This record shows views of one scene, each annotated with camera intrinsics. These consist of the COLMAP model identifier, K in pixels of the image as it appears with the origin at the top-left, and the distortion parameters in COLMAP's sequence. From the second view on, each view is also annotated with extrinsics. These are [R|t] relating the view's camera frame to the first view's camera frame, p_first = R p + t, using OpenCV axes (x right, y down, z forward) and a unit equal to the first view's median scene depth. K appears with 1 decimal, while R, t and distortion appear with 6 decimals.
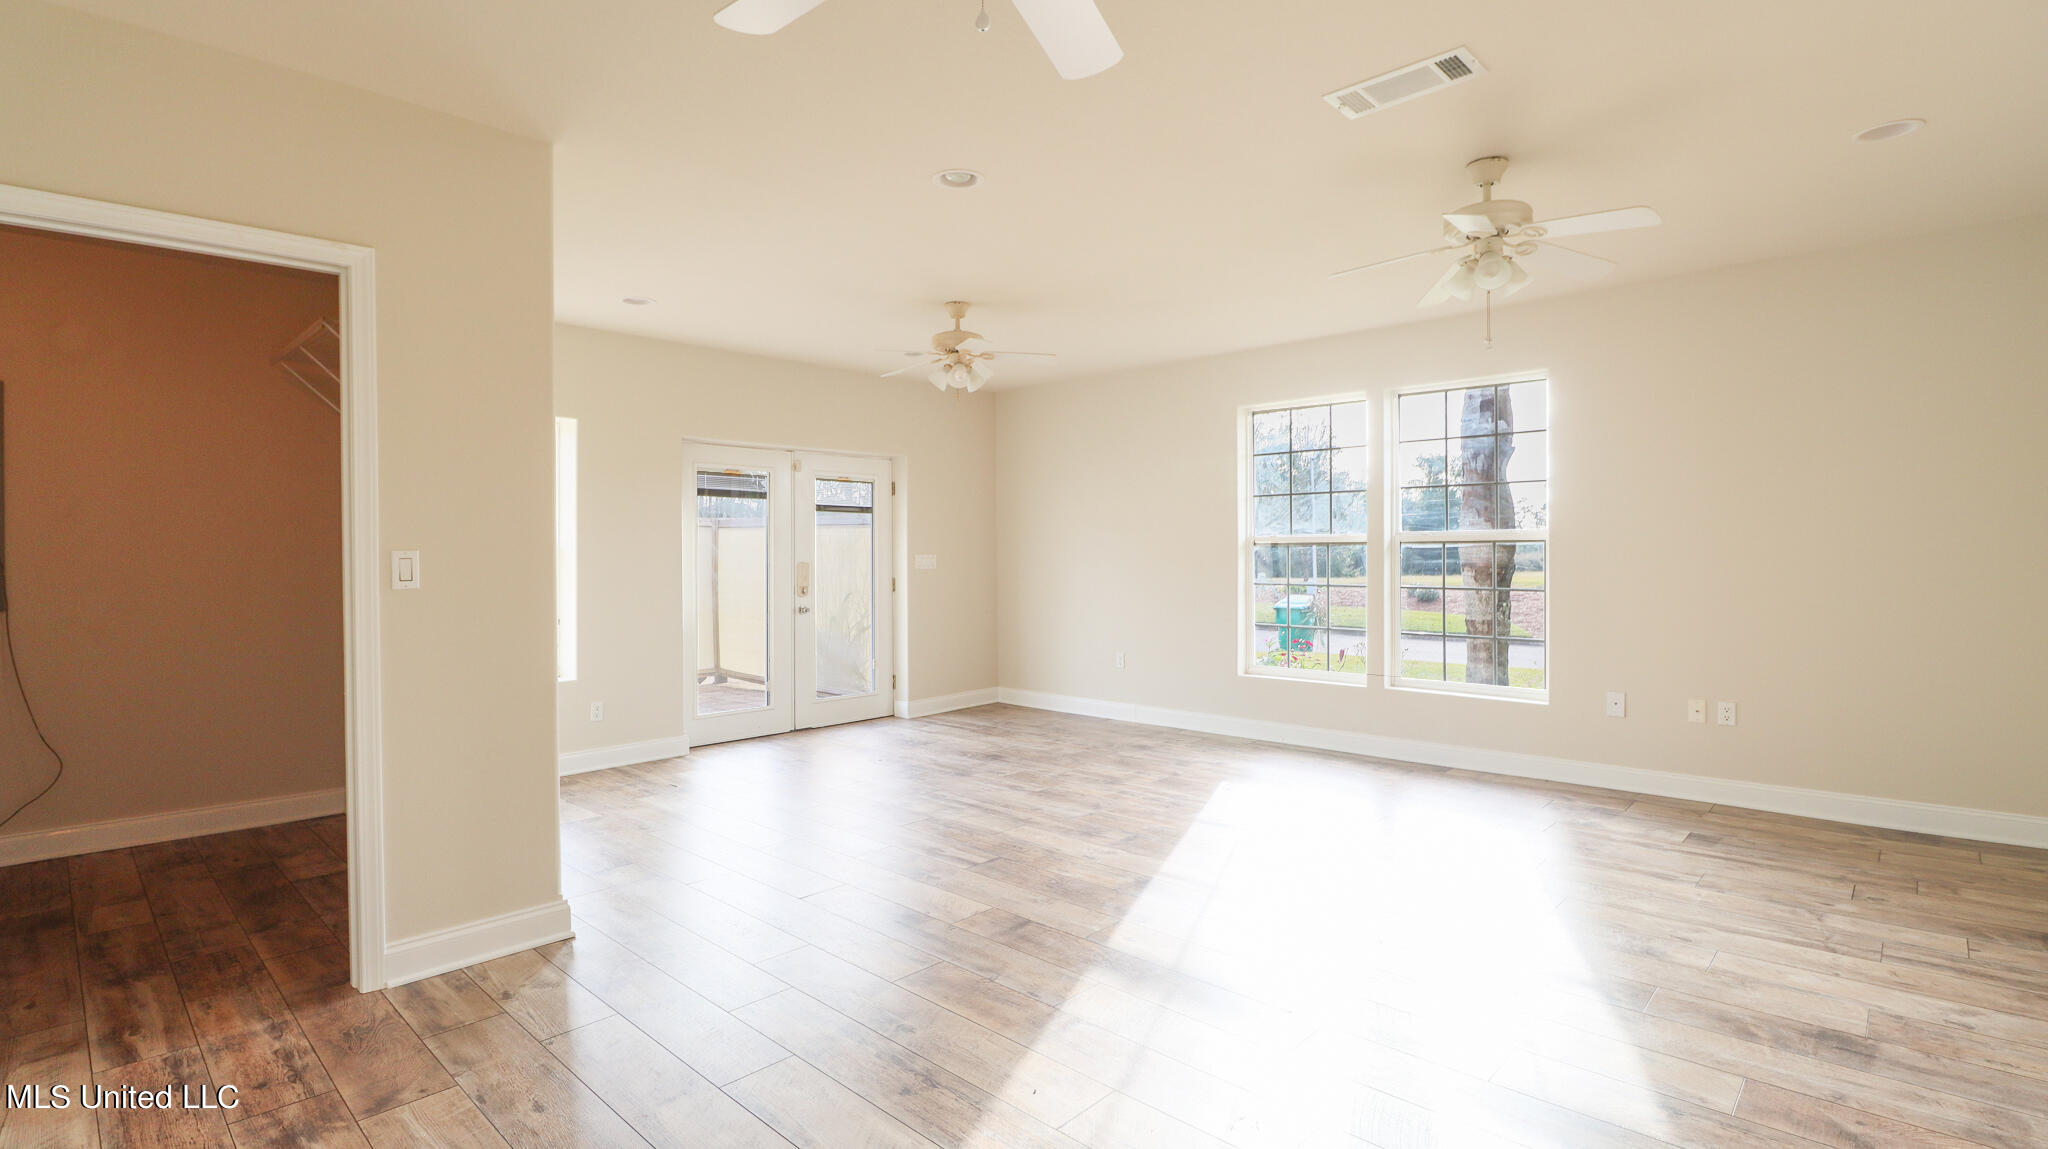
lens RADIAL K [[954.7, 0, 1010.6], [0, 954.7, 563.1], [0, 0, 1]] dist [-0.005314, -0.007760]
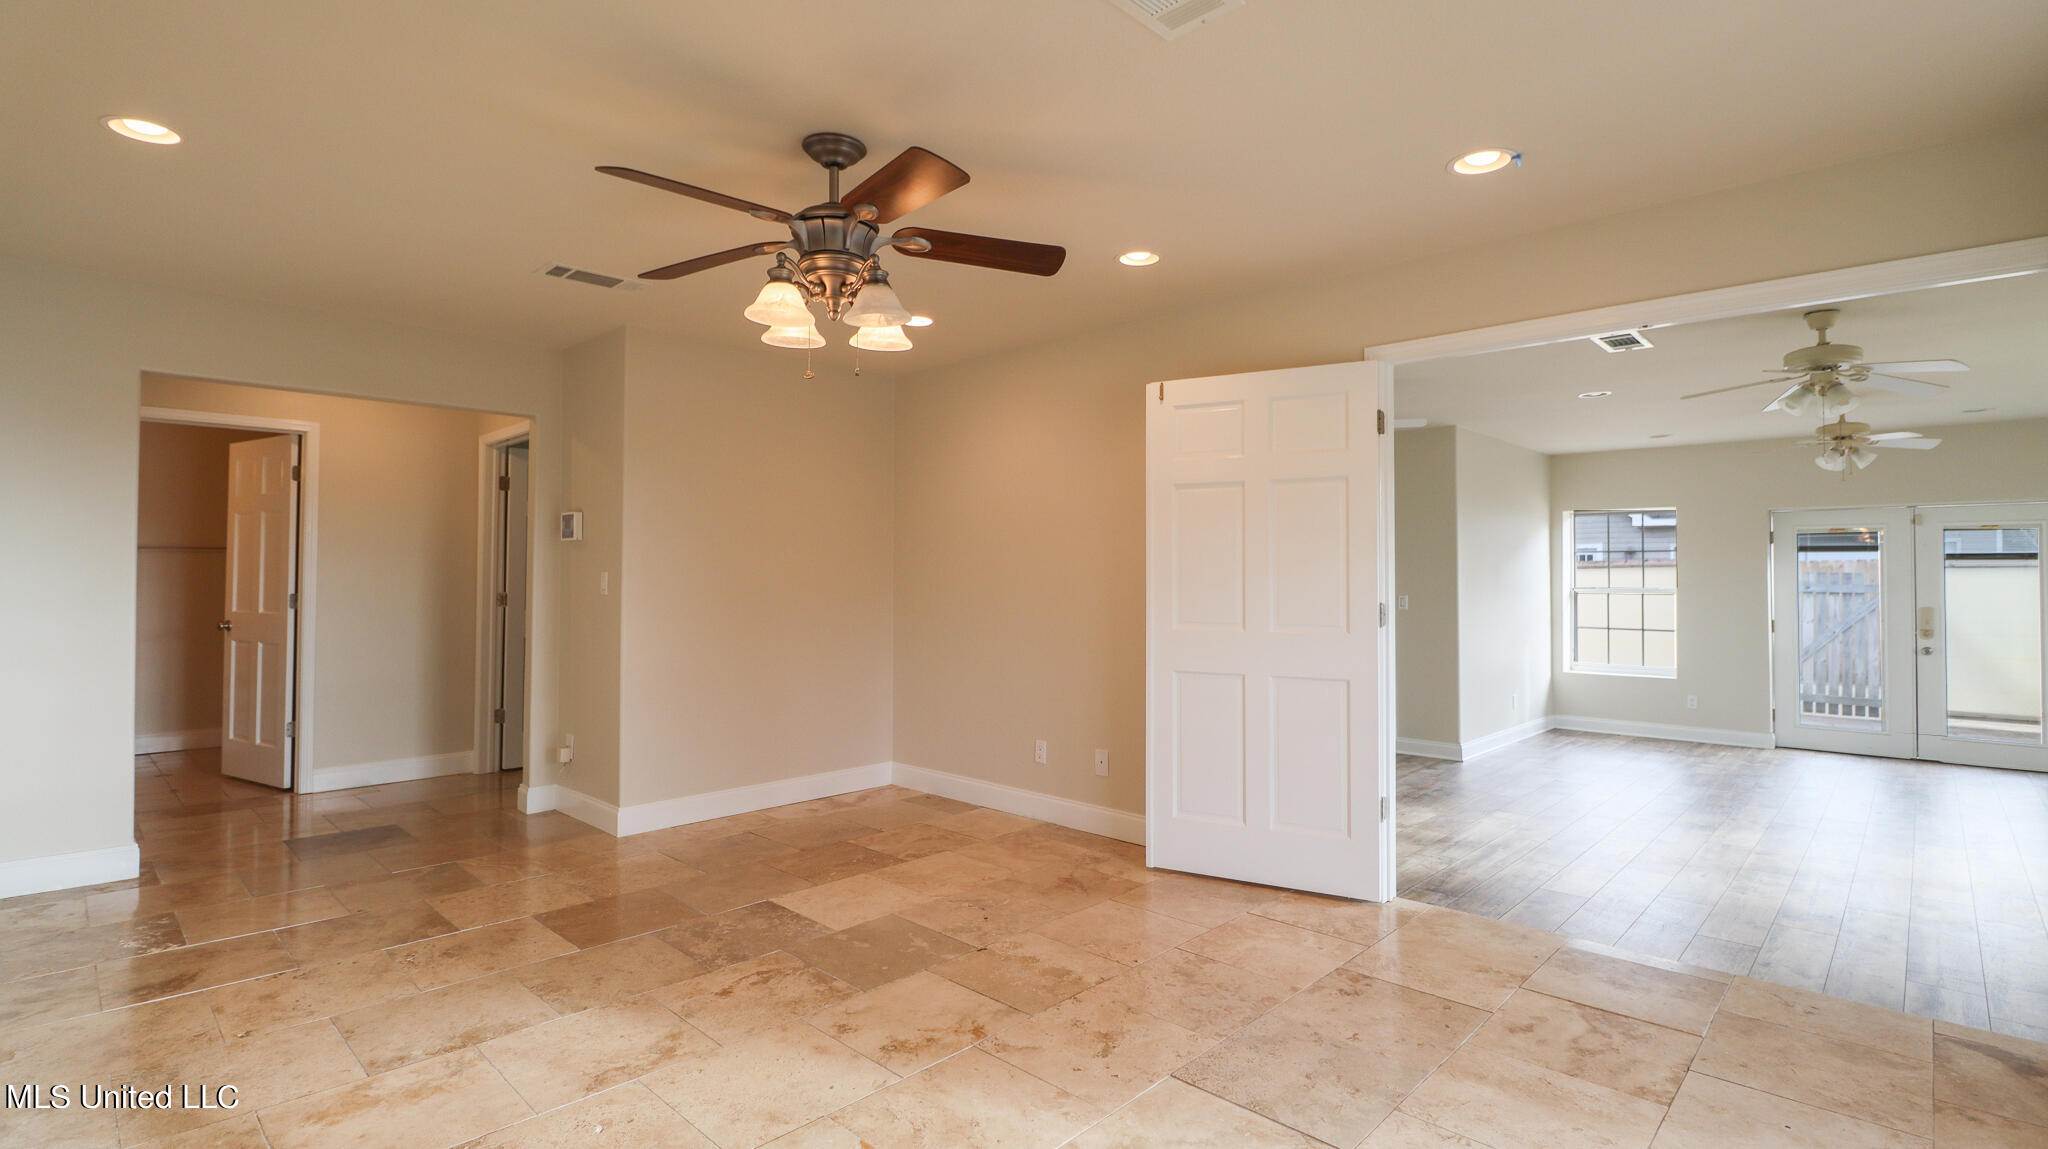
lens RADIAL K [[954.7, 0, 1016.6], [0, 954.7, 563.5], [0, 0, 1]] dist [-0.005314, -0.007760]
pose [[-0.004489, -0.010283, -0.999937, 0.993161], [-0.011015, 0.999887, -0.010233, -0.032110], [0.999929, 0.010968, -0.004602, -0.045364]]
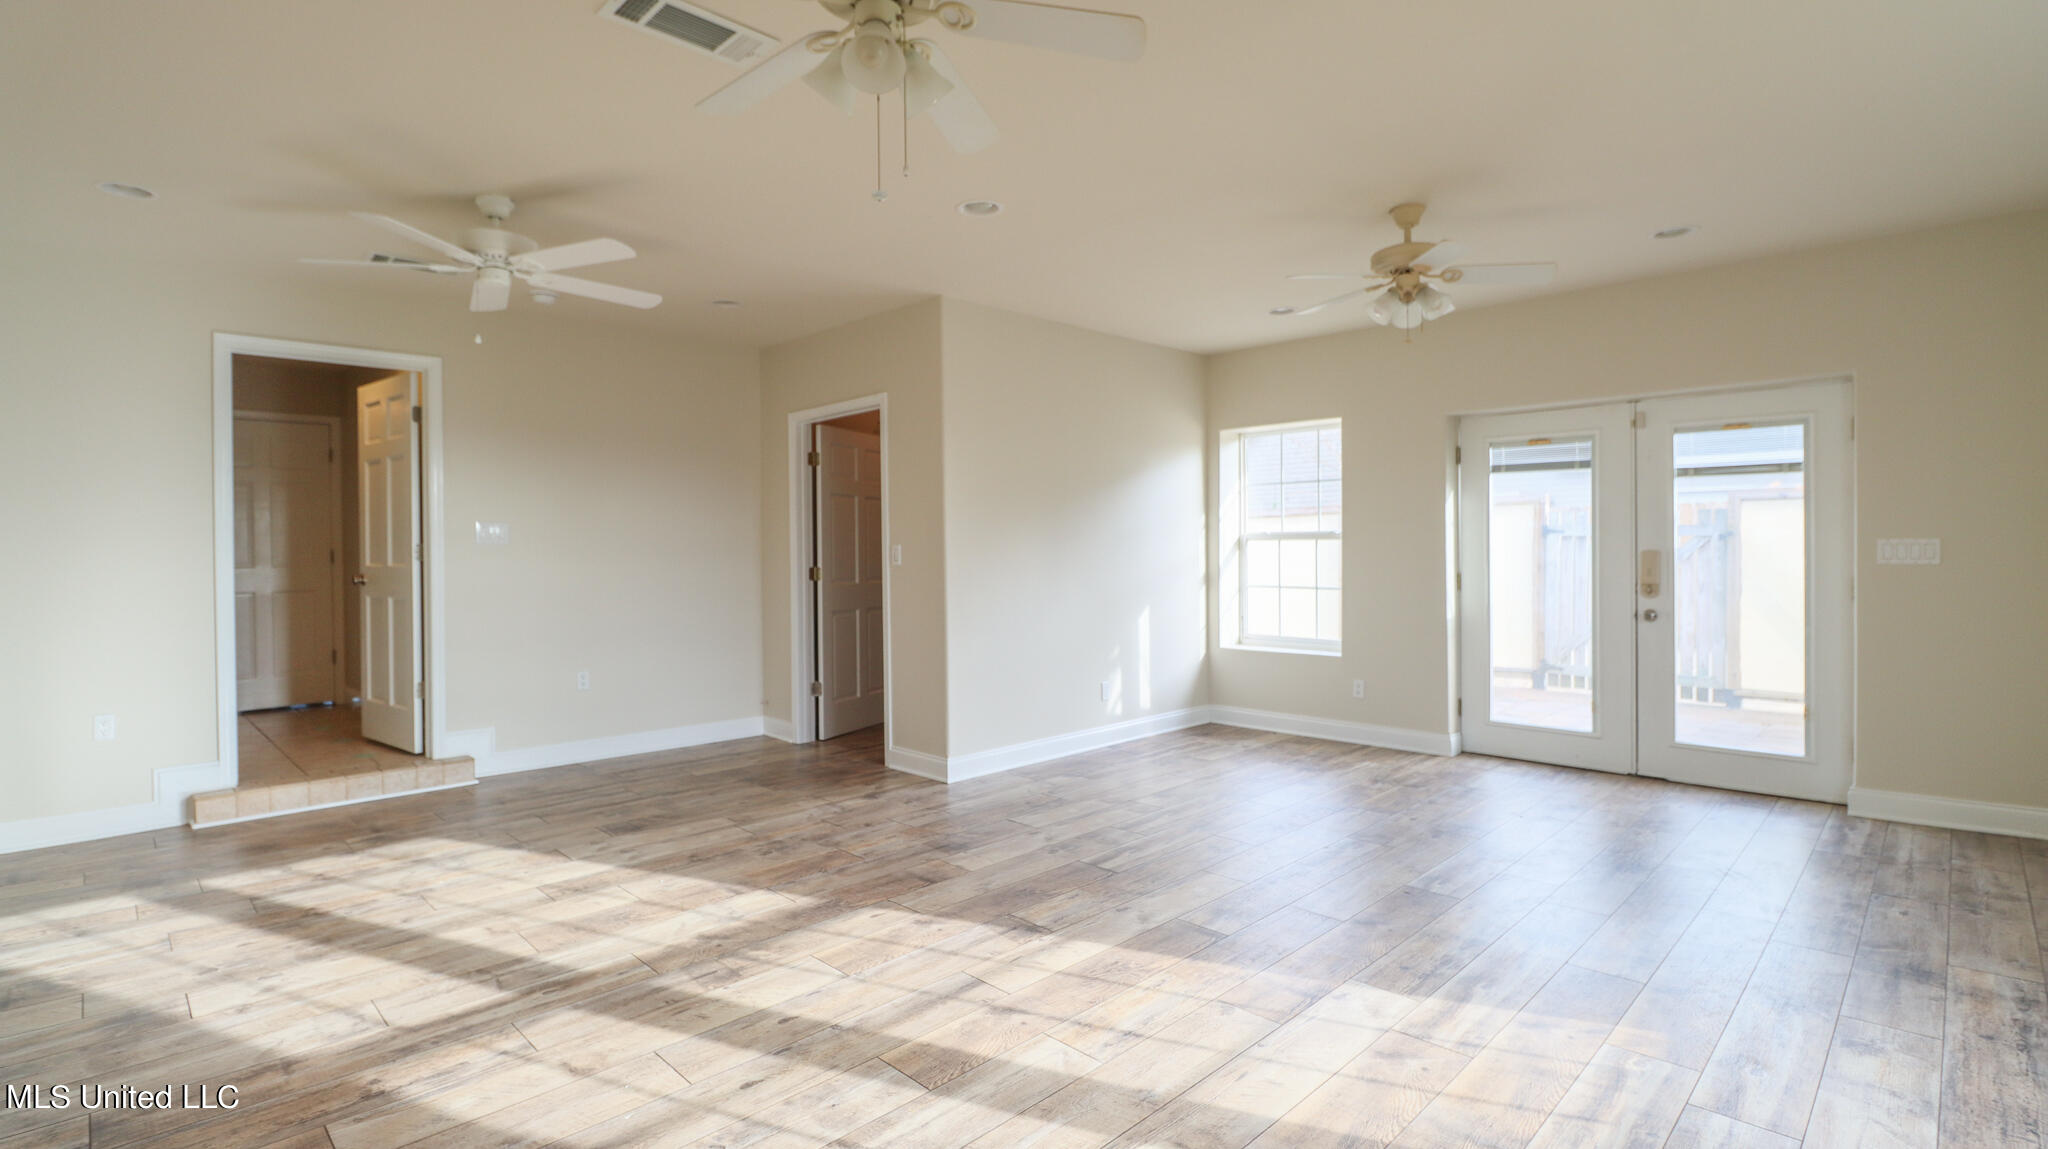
lens RADIAL K [[954.7, 0, 1022.2], [0, 954.7, 559.5], [0, 0, 1]] dist [-0.005314, -0.007760]
pose [[-0.024037, 0.018960, -0.999531, 0.599993], [0.001514, 0.999820, 0.018929, -0.009564], [0.999710, -0.001058, -0.024061, 0.610160]]
